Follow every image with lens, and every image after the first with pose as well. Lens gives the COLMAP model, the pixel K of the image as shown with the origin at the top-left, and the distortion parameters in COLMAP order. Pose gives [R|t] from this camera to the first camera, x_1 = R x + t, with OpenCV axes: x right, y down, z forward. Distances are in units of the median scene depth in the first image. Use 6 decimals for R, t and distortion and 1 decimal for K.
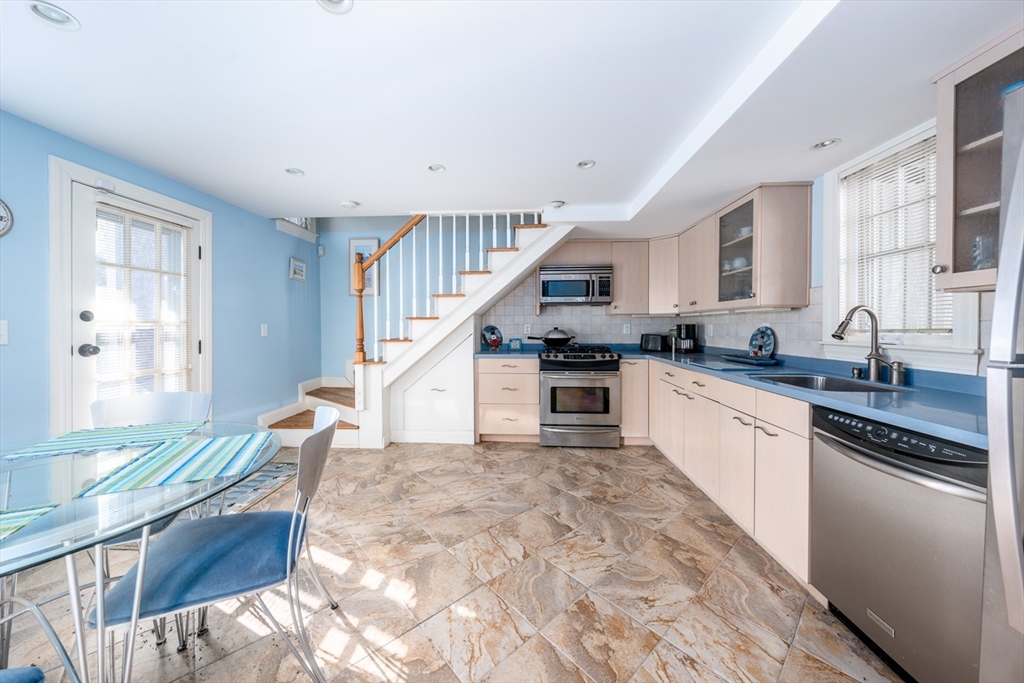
lens RADIAL K [[350.7, 0, 510.3], [0, 350.7, 328.9], [0, 0, 1]] dist [-0.000383, -0.000048]
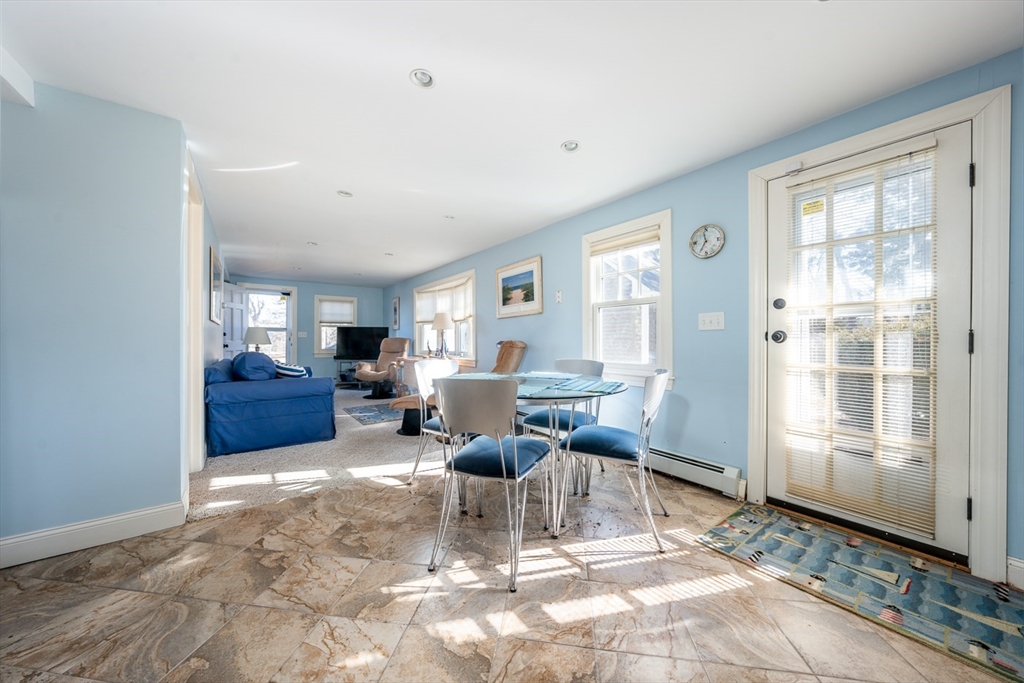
lens RADIAL K [[357.9, 0, 505.6], [0, 357.9, 339.2], [0, 0, 1]] dist [0.000326, 0.000044]
pose [[-0.781436, 0.000943, -0.623985, 0.060374], [-0.005942, 0.999942, 0.008951, 0.044453], [0.623957, 0.010702, -0.781385, 0.924711]]
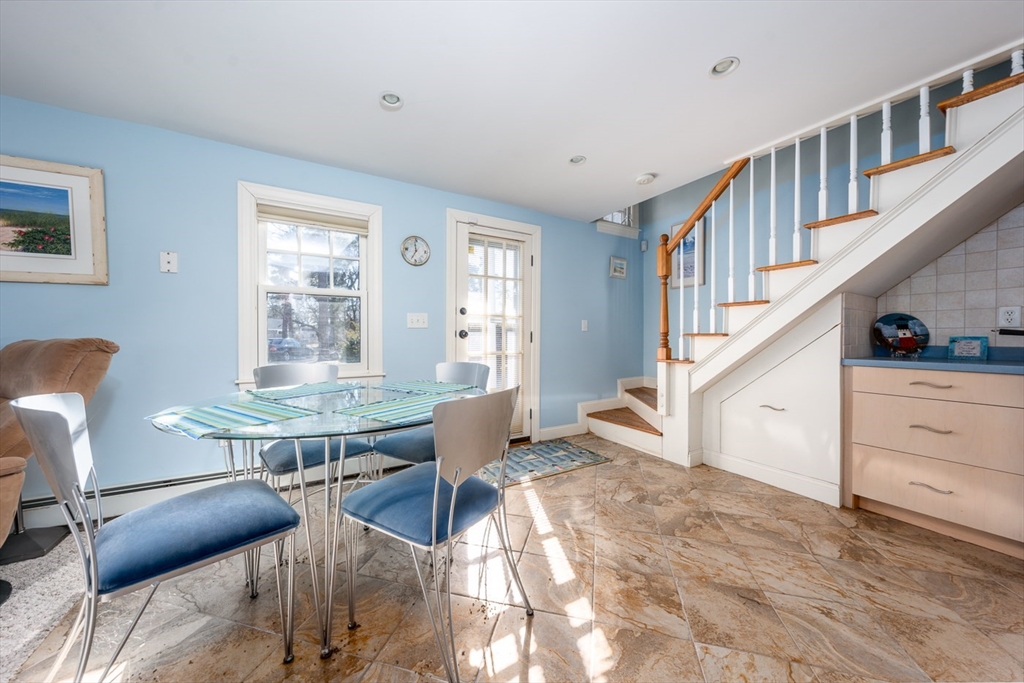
lens RADIAL K [[352.9, 0, 514.2], [0, 352.9, 339.5], [0, 0, 1]] dist [-0.001320, -0.000125]
pose [[0.555422, 0.008176, -0.831528, 0.108319], [-0.008775, 0.999954, 0.003971, 0.052888], [0.831522, 0.005092, 0.555468, 0.244422]]
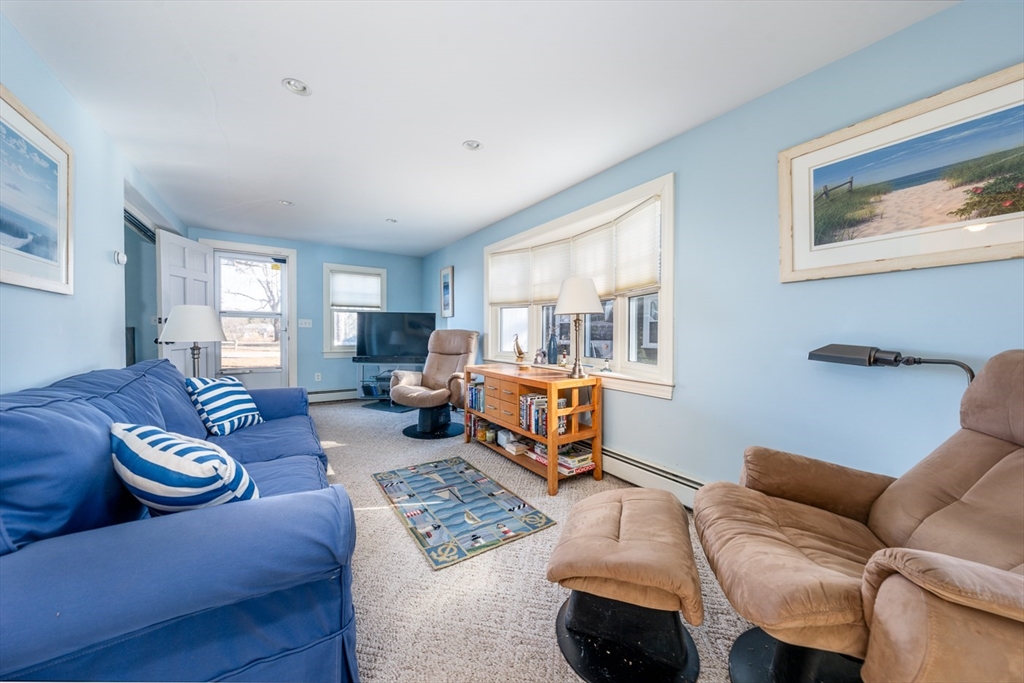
lens RADIAL K [[352.9, 0, 514.2], [0, 352.9, 339.5], [0, 0, 1]] dist [-0.001320, -0.000125]
pose [[0.803554, -0.001538, 0.595229, -1.051922], [-0.009888, 0.999824, 0.015932, 0.056058], [-0.595149, -0.018688, 0.803398, 0.170081]]
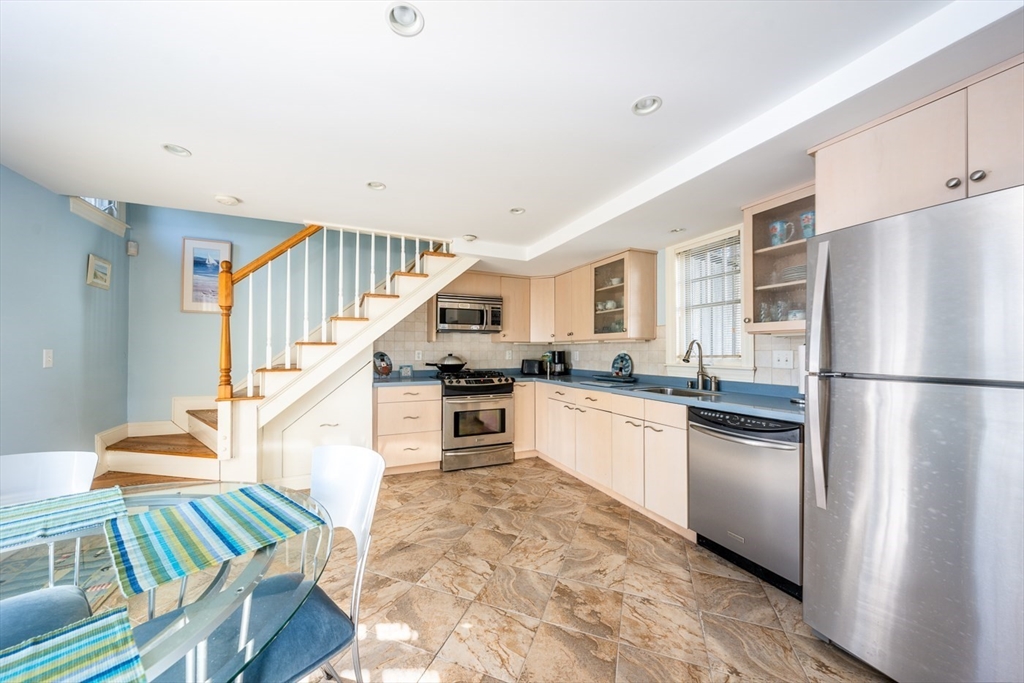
lens RADIAL K [[355.8, 0, 507.5], [0, 355.8, 345.7], [0, 0, 1]] dist [-0.000640, -0.000070]
pose [[0.891427, 0.009627, 0.453062, -0.267769], [0.001586, 0.999702, -0.024361, -0.003247], [-0.453162, 0.022435, 0.891146, -0.002956]]
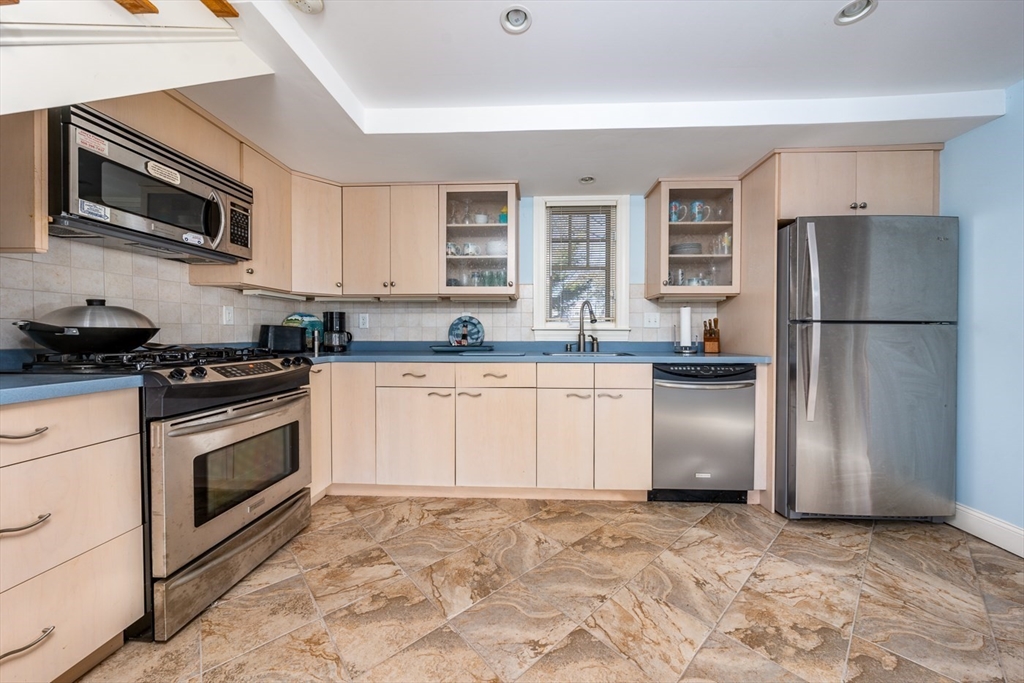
lens RADIAL K [[355.1, 0, 526.4], [0, 355.1, 338.1], [0, 0, 1]] dist [-0.002111, -0.000161]
pose [[-0.004210, -0.010942, 0.999931, -0.314204], [0.005900, 0.999922, 0.010967, 0.046485], [-0.999974, 0.005946, -0.004145, 0.801320]]
